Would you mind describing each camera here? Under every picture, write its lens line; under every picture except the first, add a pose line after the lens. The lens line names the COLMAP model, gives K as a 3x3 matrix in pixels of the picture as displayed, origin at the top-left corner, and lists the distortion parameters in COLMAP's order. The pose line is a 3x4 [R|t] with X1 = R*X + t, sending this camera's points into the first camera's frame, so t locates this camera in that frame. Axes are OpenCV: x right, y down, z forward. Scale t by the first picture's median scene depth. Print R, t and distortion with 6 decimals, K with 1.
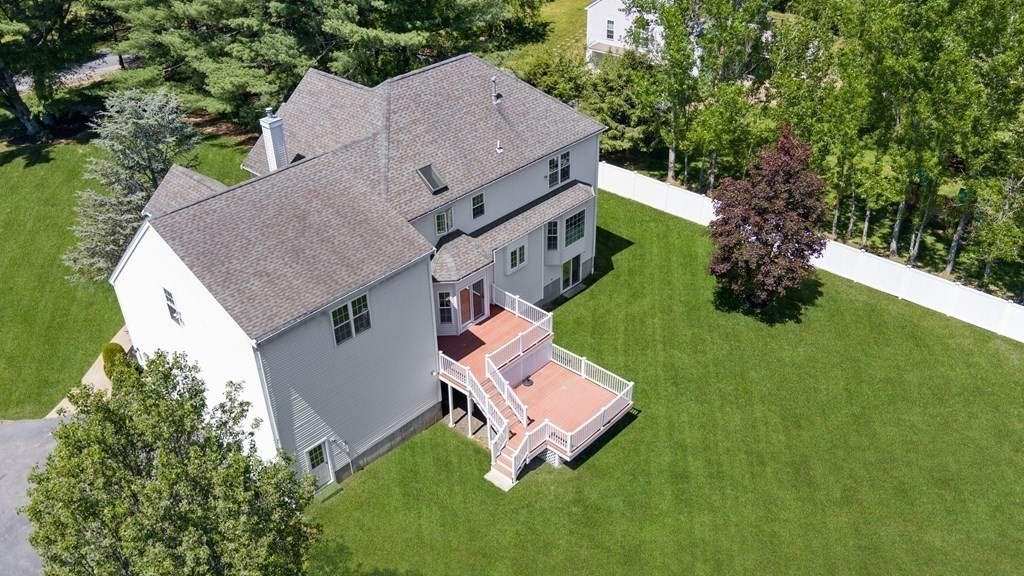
lens RADIAL K [[827.8, 0, 511.8], [0, 827.8, 290.2], [0, 0, 1]] dist [-0.050610, -0.008022]
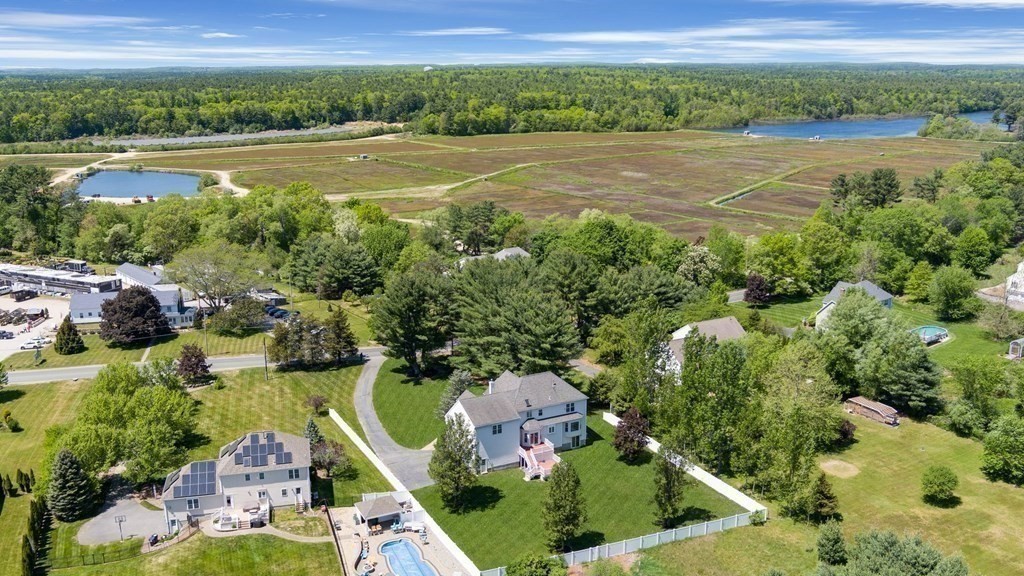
lens RADIAL K [[827.8, 0, 512.4], [0, 827.8, 288.1], [0, 0, 1]] dist [-0.050610, -0.008022]
pose [[0.937868, 0.095596, -0.333563, 1.010970], [-0.199225, 0.935417, -0.292071, 0.477051], [0.284100, 0.340378, 0.896343, -2.507839]]
